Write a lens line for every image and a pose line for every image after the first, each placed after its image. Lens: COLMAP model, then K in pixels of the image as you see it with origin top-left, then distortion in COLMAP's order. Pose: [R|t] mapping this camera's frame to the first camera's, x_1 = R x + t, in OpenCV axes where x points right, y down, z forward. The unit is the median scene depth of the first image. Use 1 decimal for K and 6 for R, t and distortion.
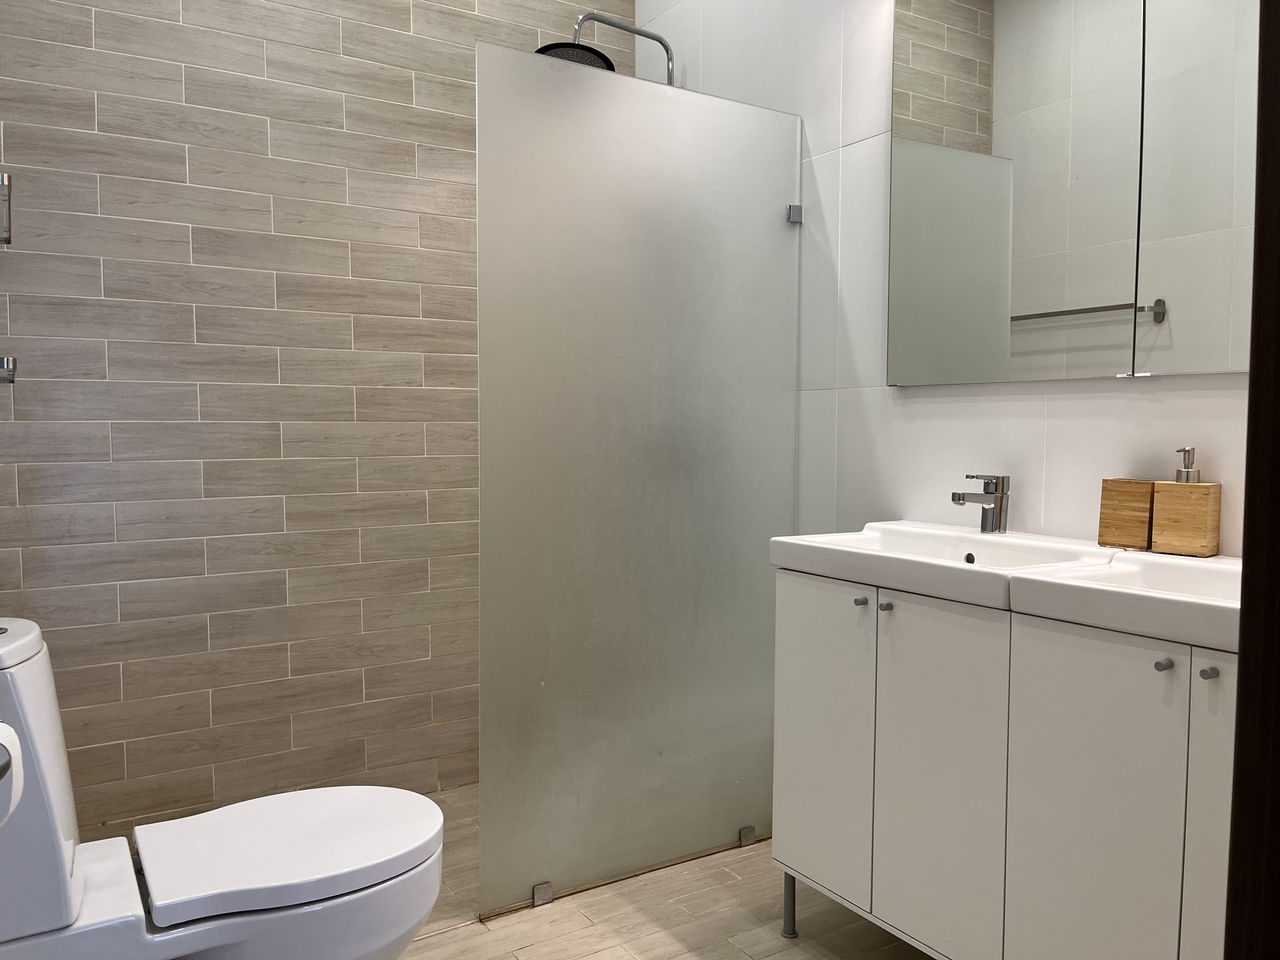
lens RADIAL K [[980.0, 0, 646.8], [0, 980.0, 481.3], [0, 0, 1]] dist [0.060235, -0.090541]
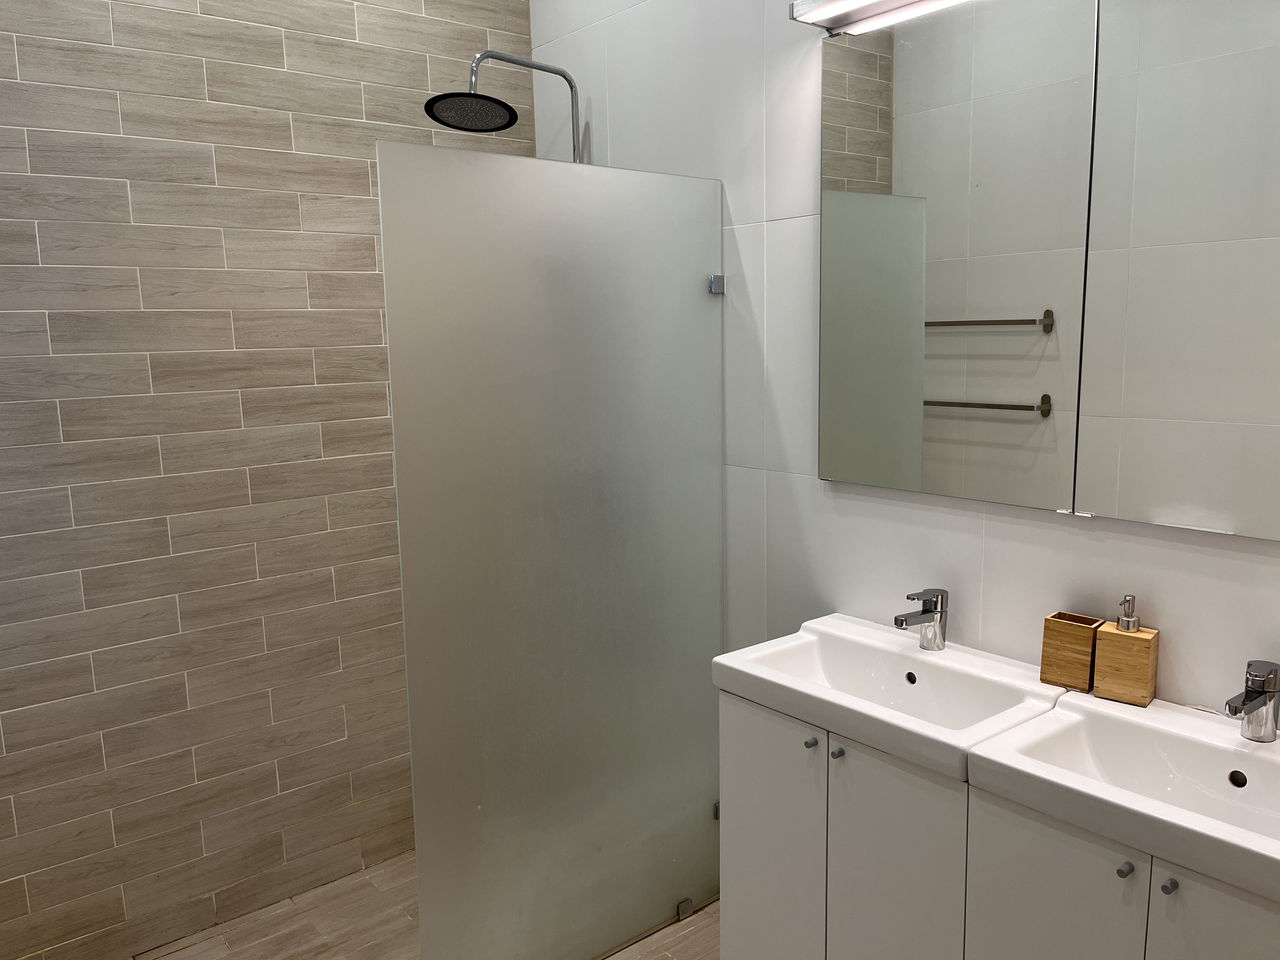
lens RADIAL K [[980.0, 0, 651.4], [0, 980.0, 491.9], [0, 0, 1]] dist [0.060235, -0.090541]
pose [[0.992299, -0.041000, 0.116881, -0.032116], [0.030398, 0.995378, 0.091093, -0.154675], [-0.120076, -0.086839, 0.988959, 0.042669]]
